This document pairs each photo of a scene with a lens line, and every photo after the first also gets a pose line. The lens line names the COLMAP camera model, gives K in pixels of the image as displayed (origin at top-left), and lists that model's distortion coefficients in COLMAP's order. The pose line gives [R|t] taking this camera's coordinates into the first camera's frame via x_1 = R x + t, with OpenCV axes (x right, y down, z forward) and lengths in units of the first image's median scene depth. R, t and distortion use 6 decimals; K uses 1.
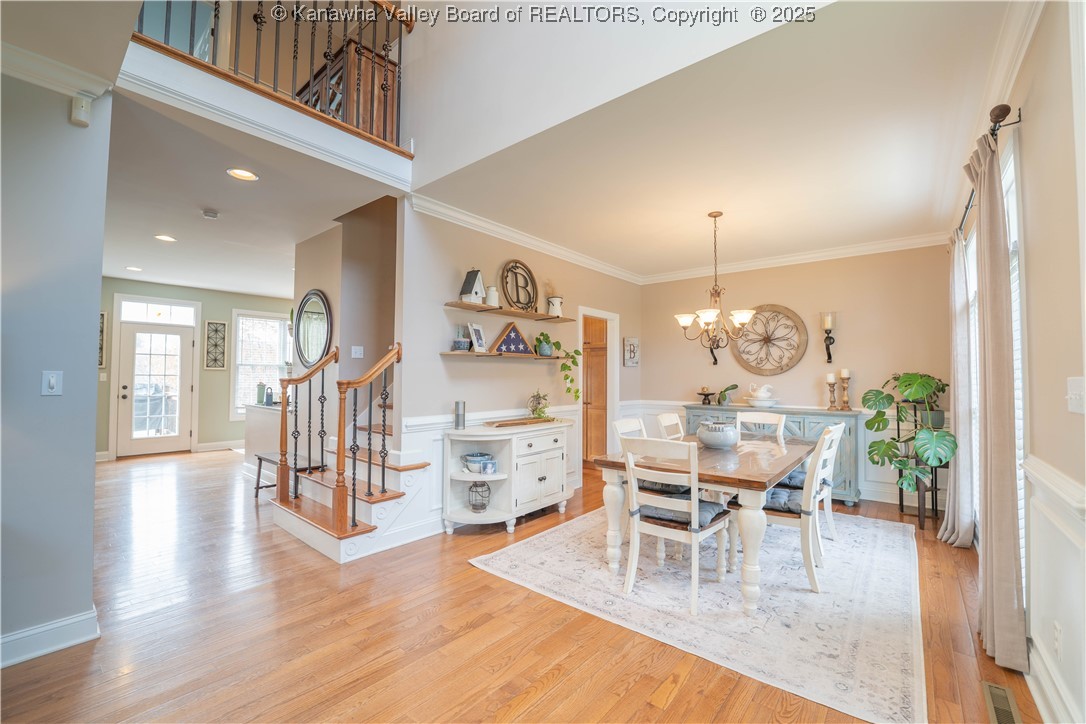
lens RADIAL K [[443.5, 0, 544.2], [0, 443.5, 361.0], [0, 0, 1]] dist [-0.009272, 0.000051]
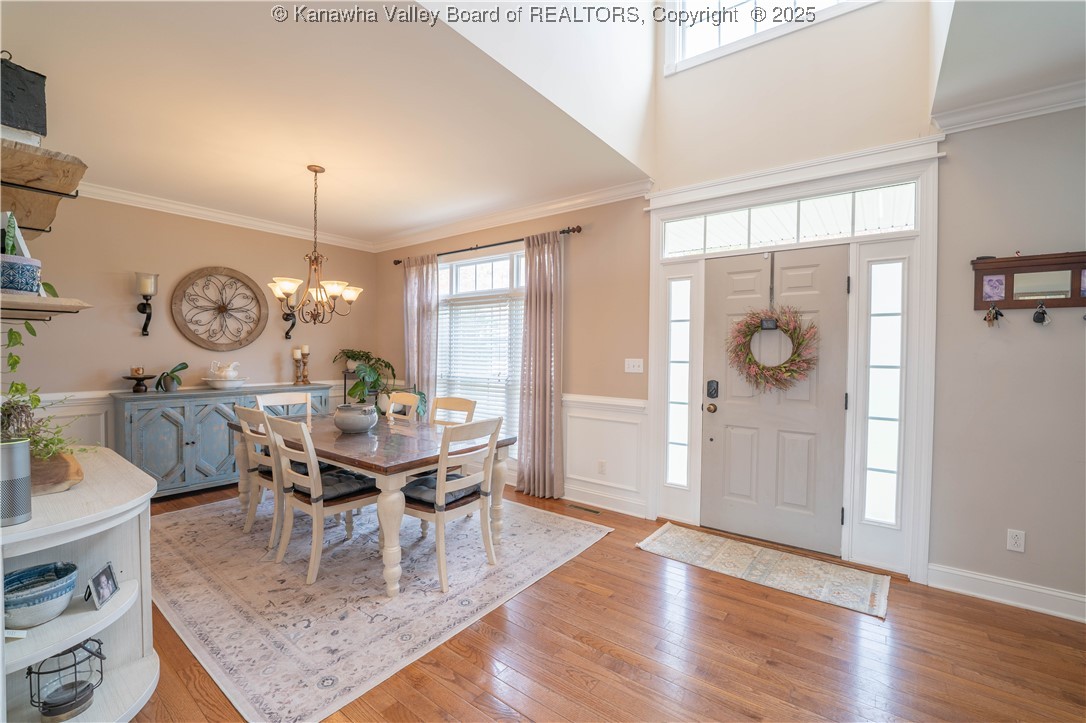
lens RADIAL K [[443.5, 0, 544.2], [0, 443.5, 360.5], [0, 0, 1]] dist [-0.009272, 0.000051]
pose [[-0.026110, -0.025947, 0.999322, -0.401870], [-0.047403, 0.998571, 0.024689, 0.000450], [-0.998535, -0.046726, -0.027303, 0.451869]]
